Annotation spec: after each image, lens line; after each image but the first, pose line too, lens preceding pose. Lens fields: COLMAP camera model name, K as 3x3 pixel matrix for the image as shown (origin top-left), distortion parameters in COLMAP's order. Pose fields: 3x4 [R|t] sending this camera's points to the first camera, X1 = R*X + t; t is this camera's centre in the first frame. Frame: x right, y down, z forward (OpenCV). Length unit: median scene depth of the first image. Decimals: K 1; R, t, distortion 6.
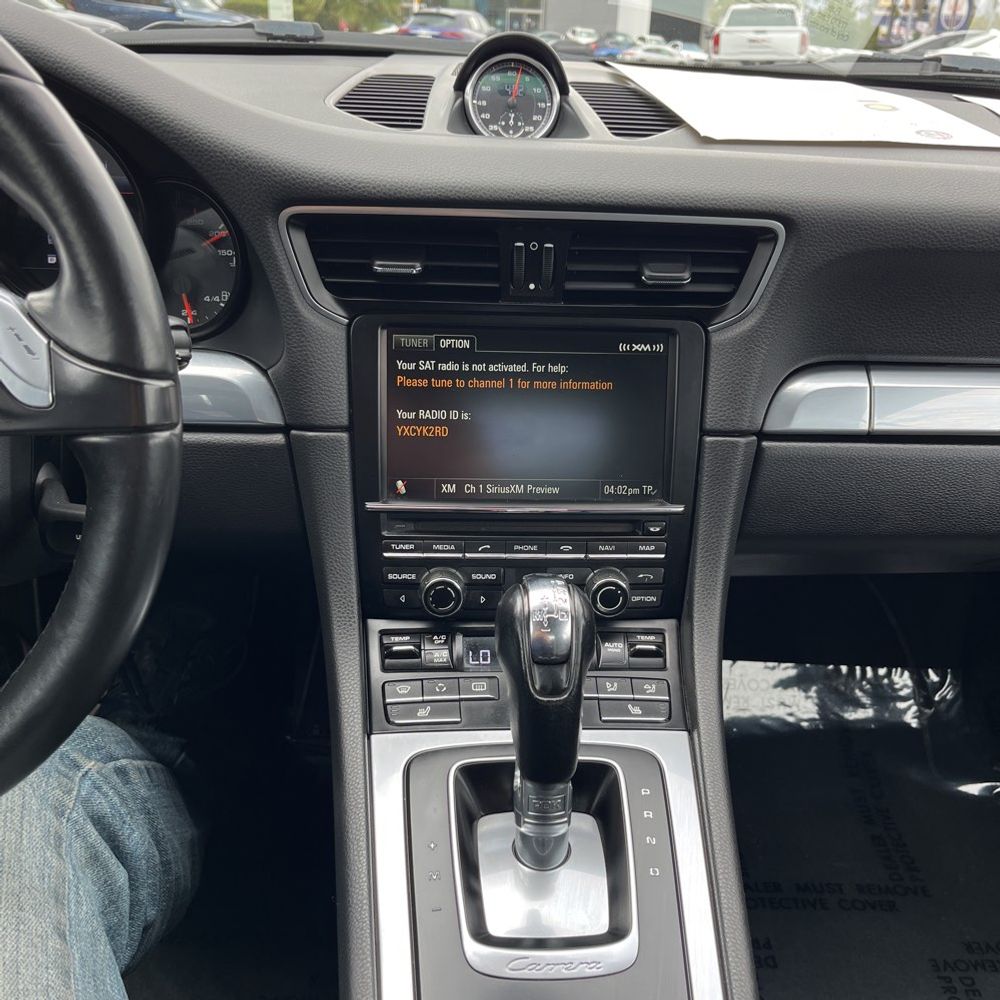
lens RADIAL K [[1008.6, 0, 506.9], [0, 1008.6, 500.9], [0, 0, 1]] dist [0.024942, -0.001741]
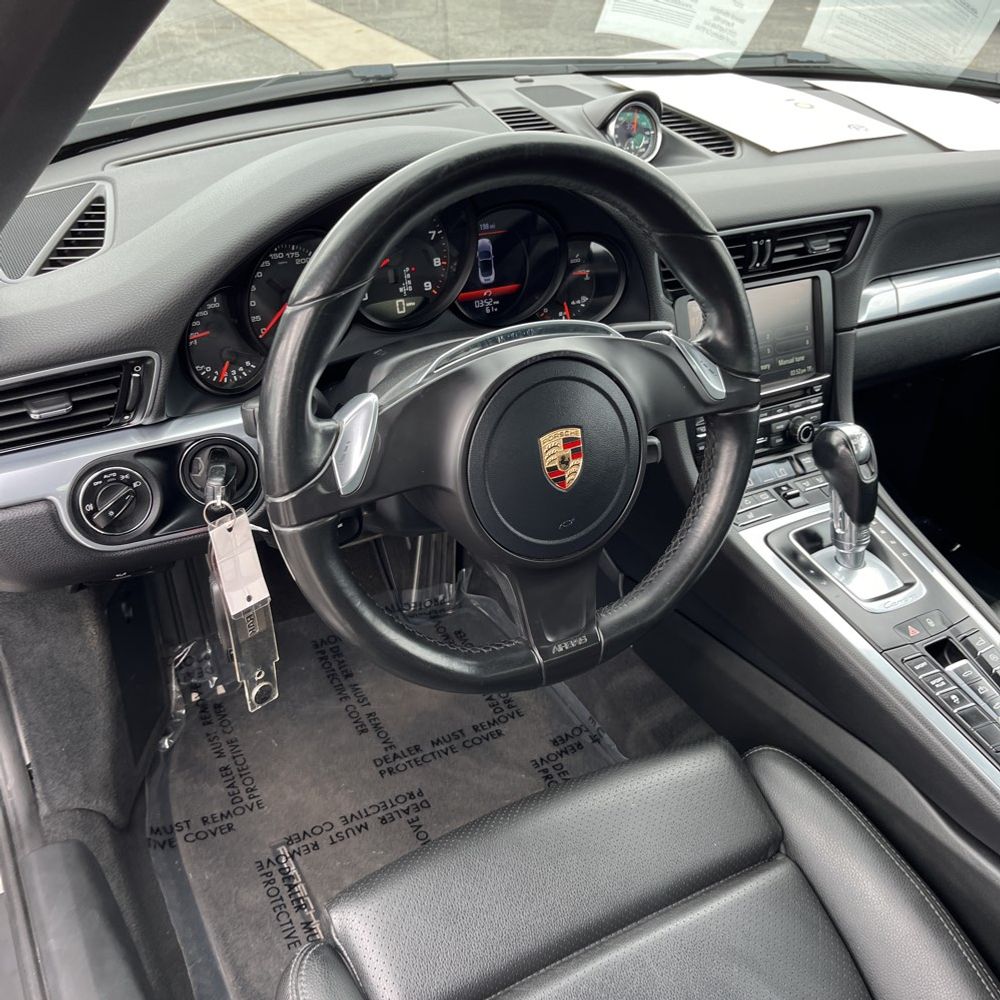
lens RADIAL K [[1028.9, 0, 500.0], [0, 1028.9, 500.0], [0, 0, 1]] dist [-0.000336, -0.004587]
pose [[0.901684, -0.238631, 0.360585, -0.854741], [0.195289, 0.968772, 0.152782, -0.137332], [-0.385783, -0.067343, 0.920128, -0.371186]]
